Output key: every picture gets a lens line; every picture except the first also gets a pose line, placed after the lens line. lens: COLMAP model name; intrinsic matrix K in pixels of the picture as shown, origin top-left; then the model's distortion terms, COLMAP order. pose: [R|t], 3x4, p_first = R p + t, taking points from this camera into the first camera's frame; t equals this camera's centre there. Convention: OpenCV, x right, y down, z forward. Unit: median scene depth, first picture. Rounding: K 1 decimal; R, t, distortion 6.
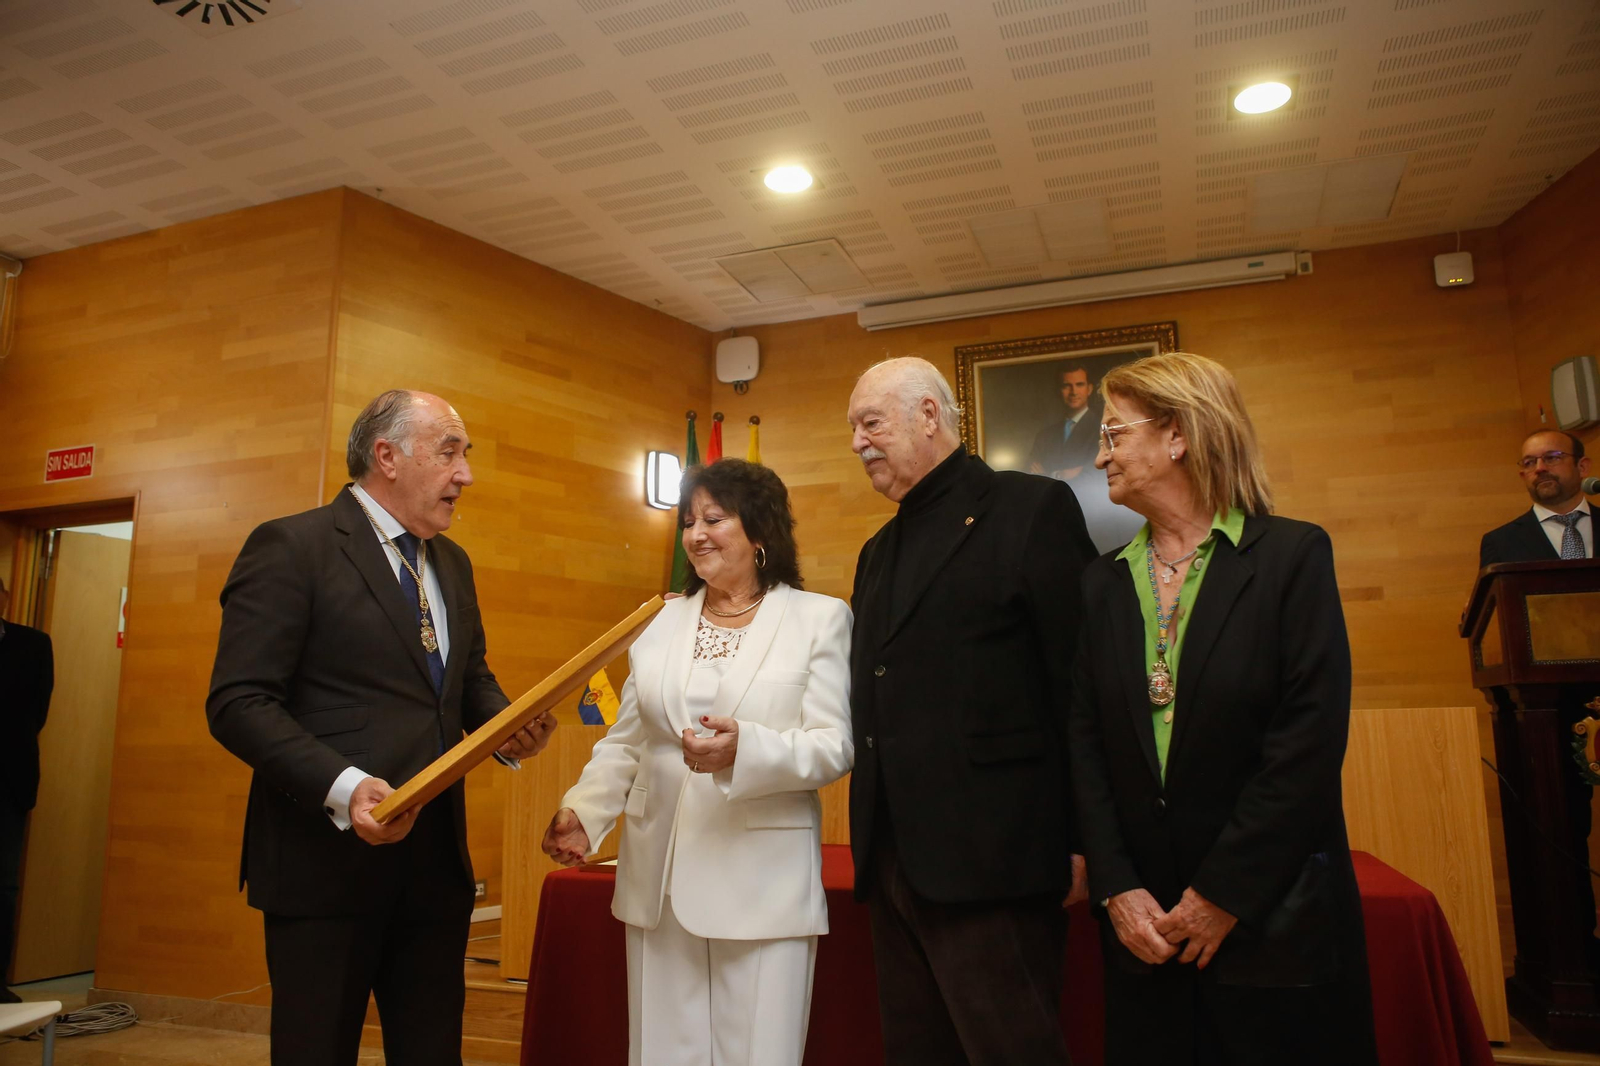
lens RADIAL K [[1148.8, 0, 800.0], [0, 1148.8, 533.0], [0, 0, 1]] dist [-0.104178, 0.093417]
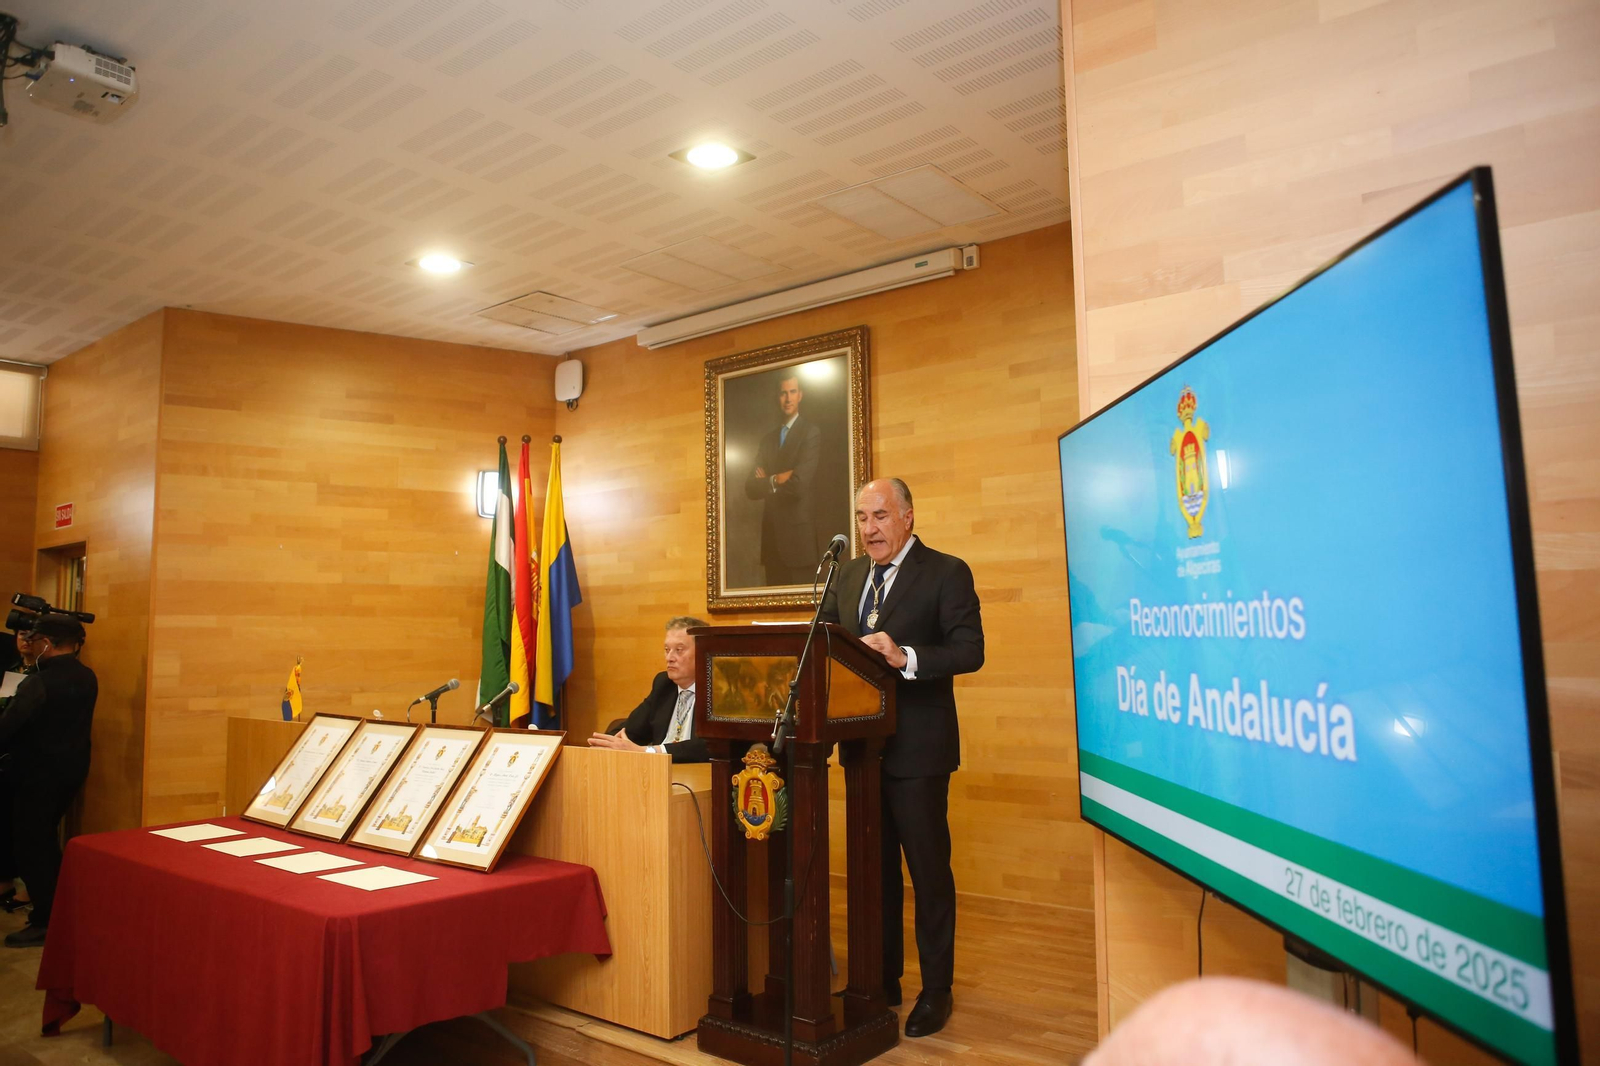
lens RADIAL K [[1148.8, 0, 800.0], [0, 1148.8, 533.0], [0, 0, 1]] dist [-0.104178, 0.093417]
pose [[0.937962, -0.030221, -0.345419, 0.631424], [0.059252, 0.995512, 0.073797, -0.079971], [0.341638, -0.089686, 0.935542, -0.005476]]
